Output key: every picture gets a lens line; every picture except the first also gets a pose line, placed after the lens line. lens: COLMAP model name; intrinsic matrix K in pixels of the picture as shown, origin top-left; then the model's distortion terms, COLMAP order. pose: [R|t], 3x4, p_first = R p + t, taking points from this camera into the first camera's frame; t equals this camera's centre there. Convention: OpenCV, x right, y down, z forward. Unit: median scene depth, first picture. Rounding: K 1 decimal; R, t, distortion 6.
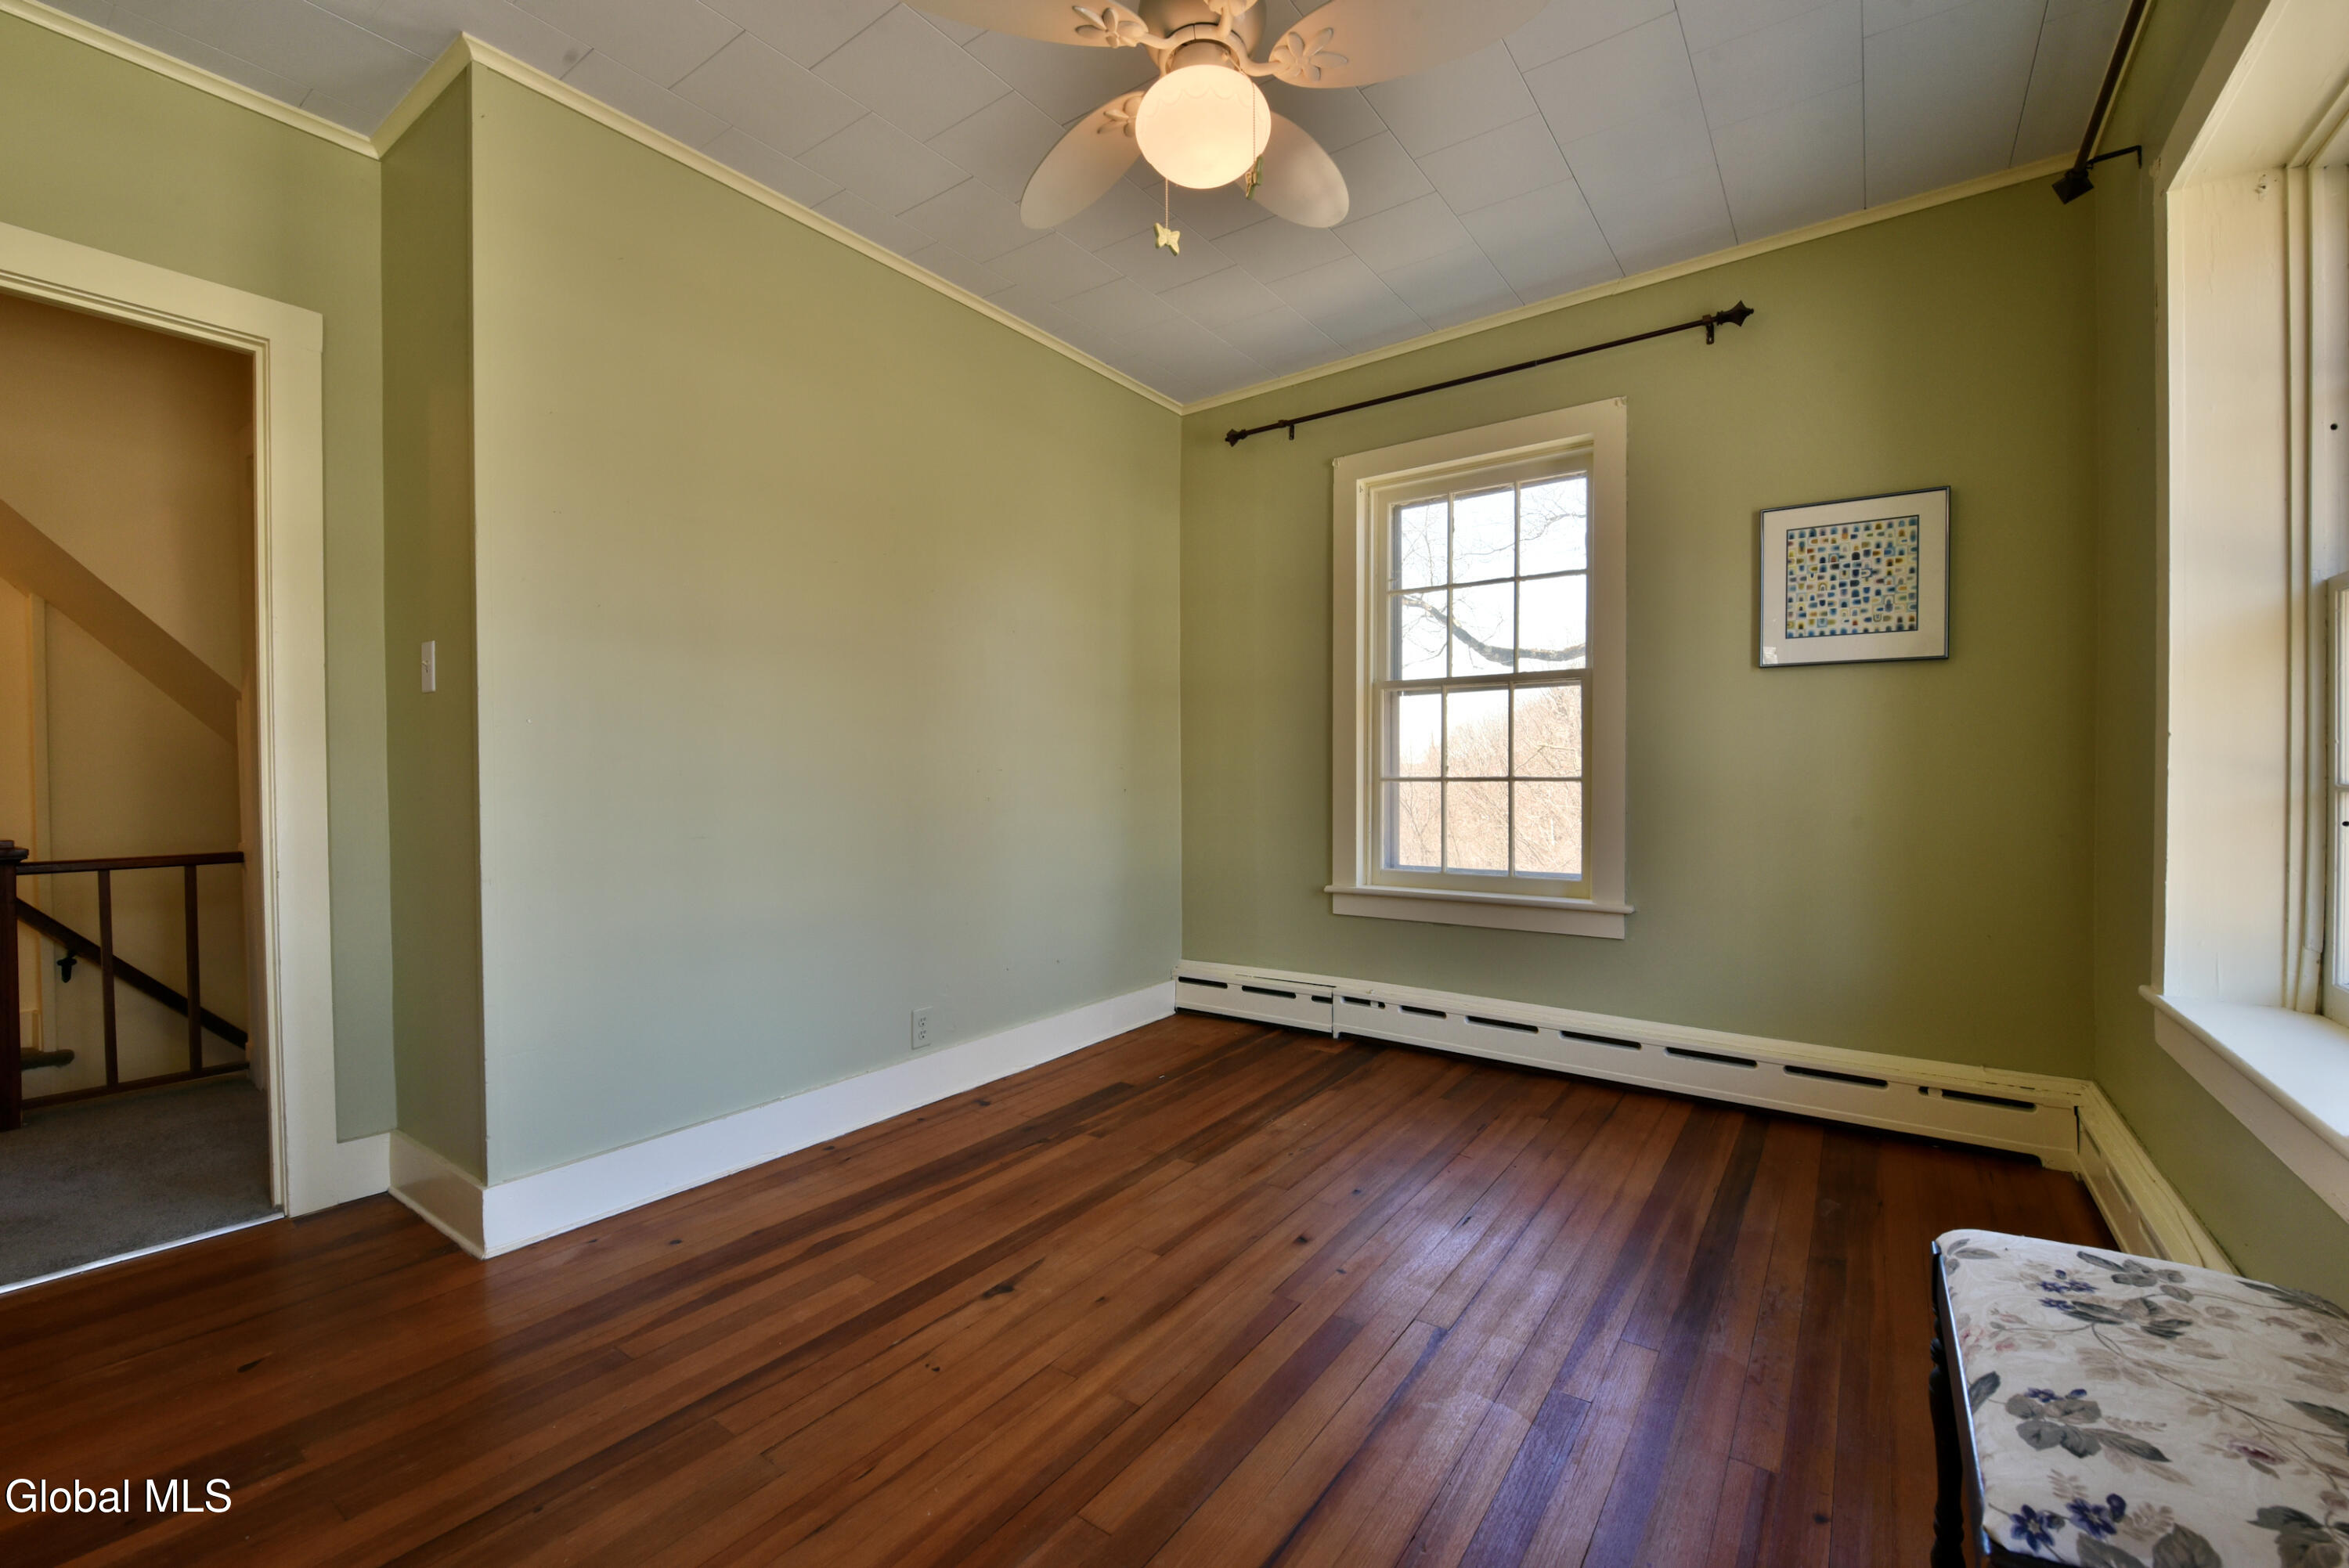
lens RADIAL K [[973.9, 0, 1178.9], [0, 973.9, 787.7], [0, 0, 1]] dist [-0.015914, -0.002309]
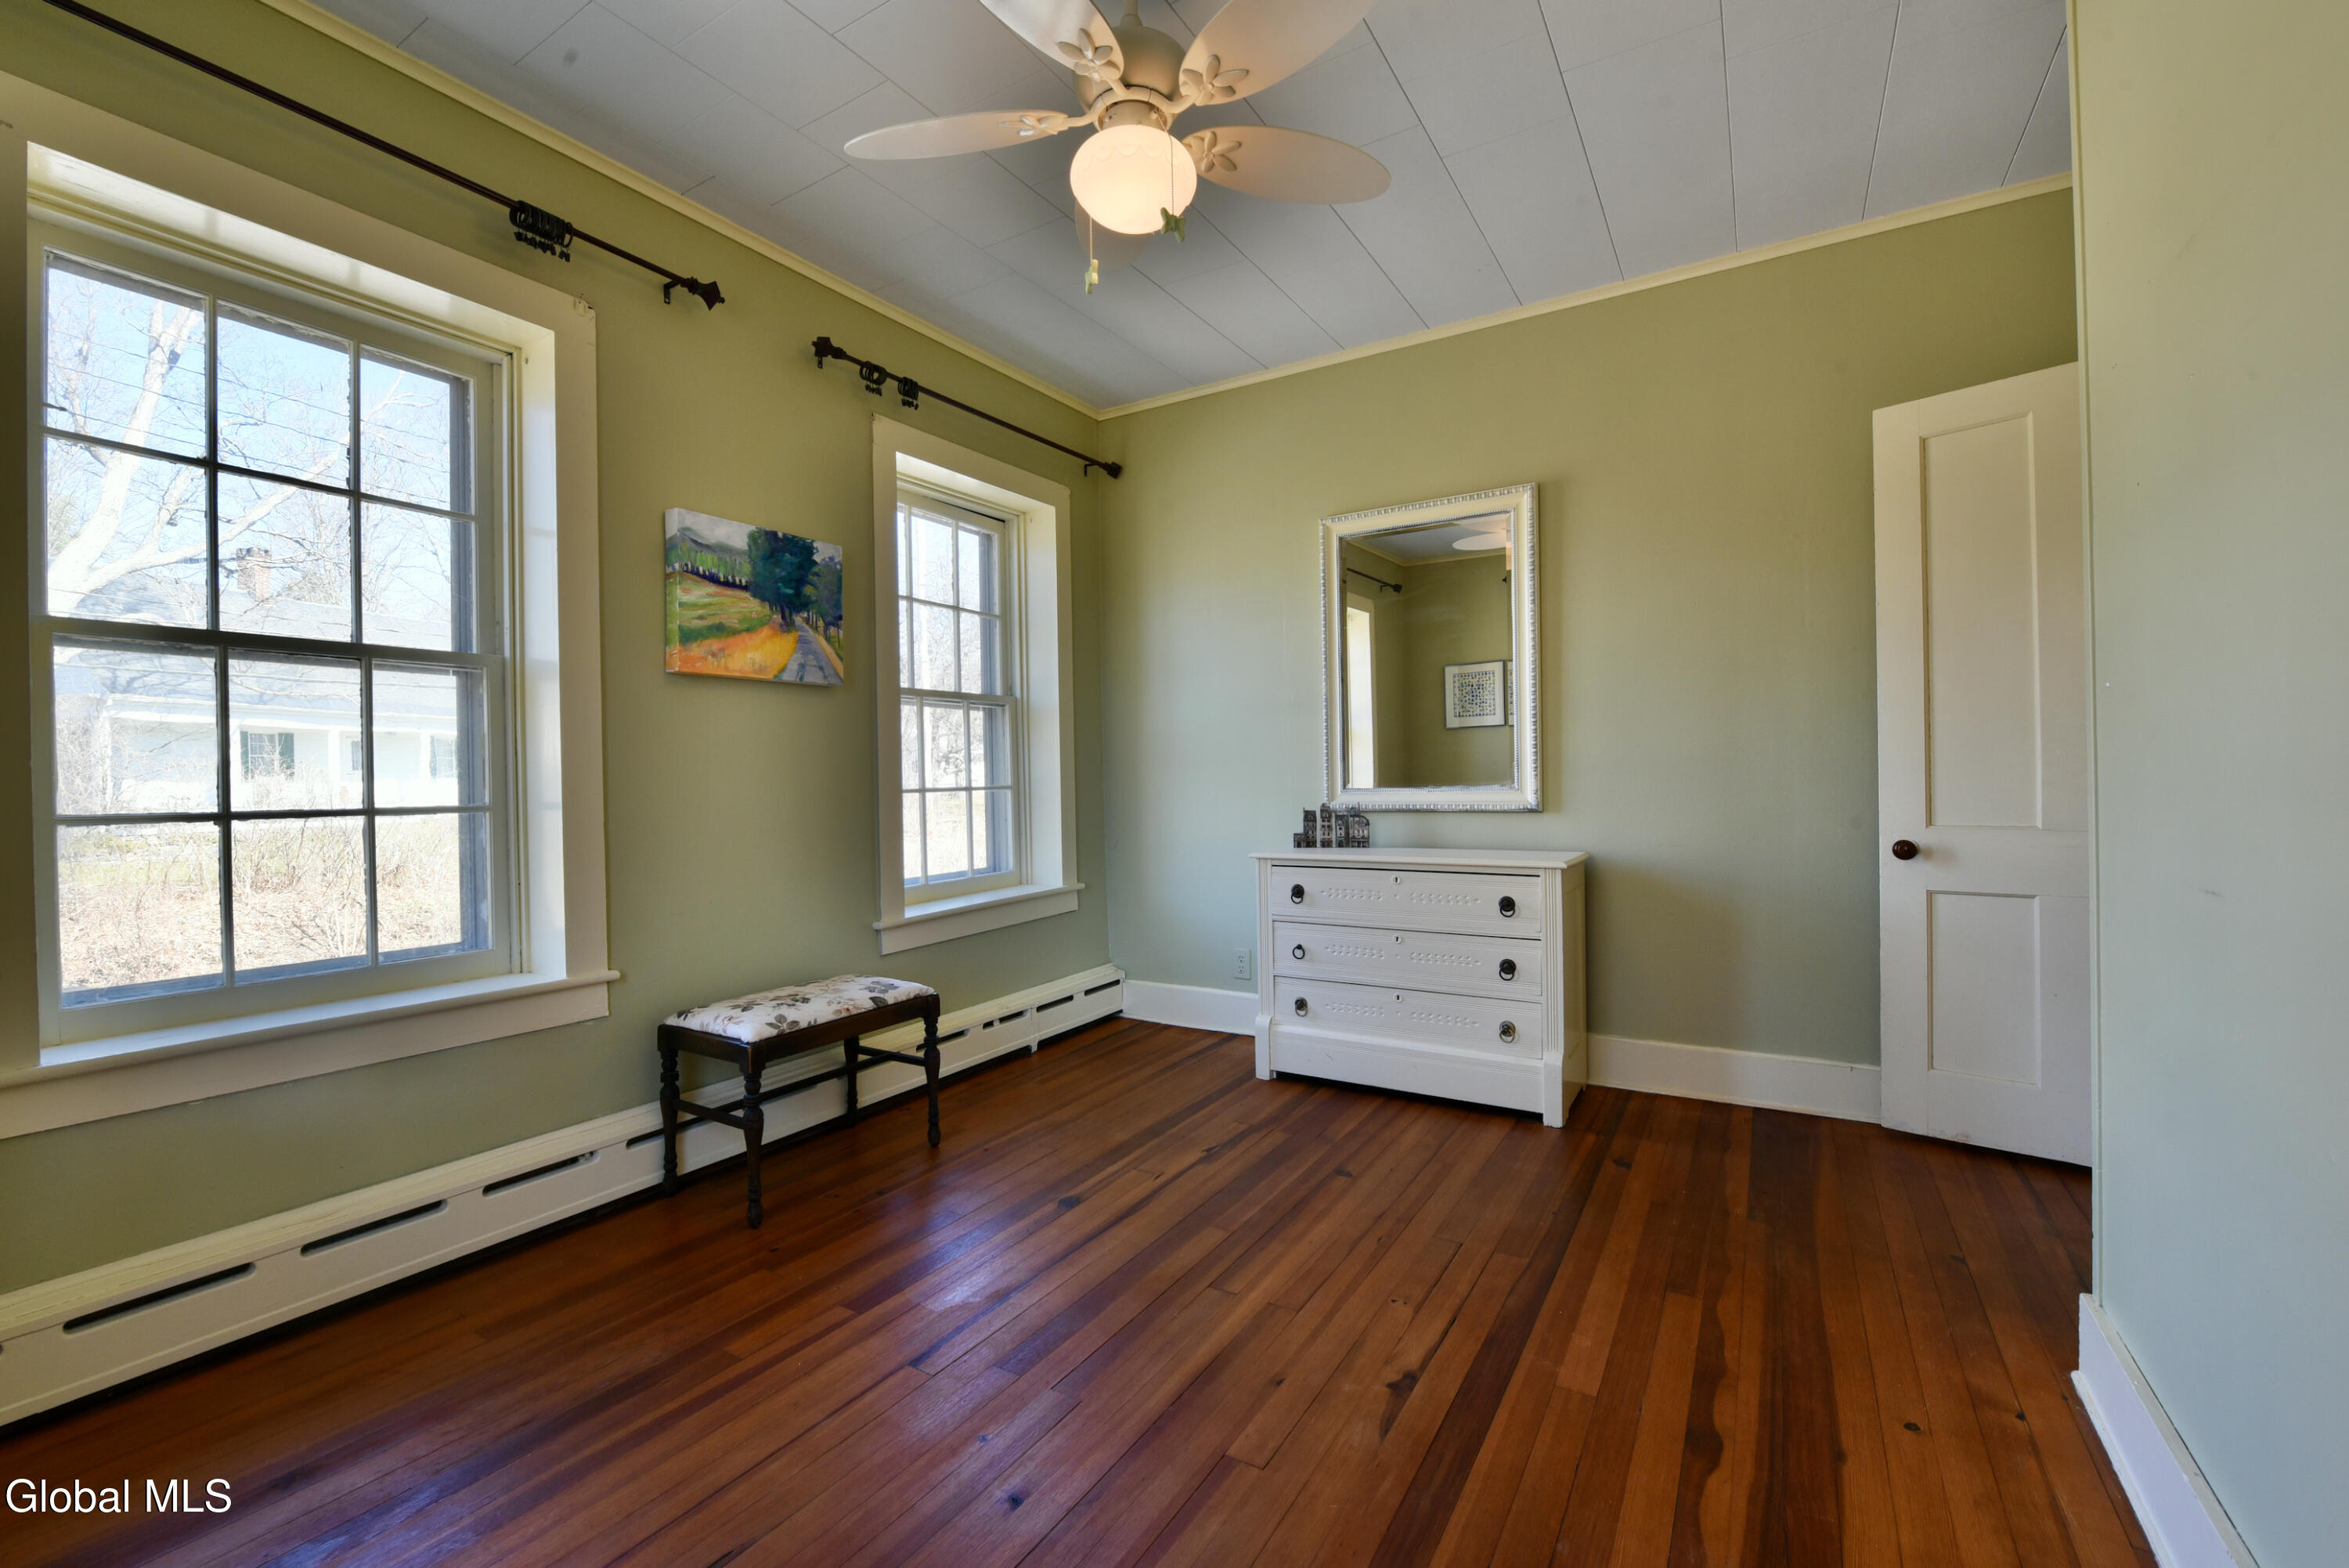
lens RADIAL K [[973.9, 0, 1171.2], [0, 973.9, 780.8], [0, 0, 1]] dist [-0.015914, -0.002309]
pose [[-0.997818, 0.022058, -0.062232, 0.061235], [0.020894, 0.999596, 0.019286, -0.031634], [0.062632, 0.017944, -0.997875, 1.914923]]
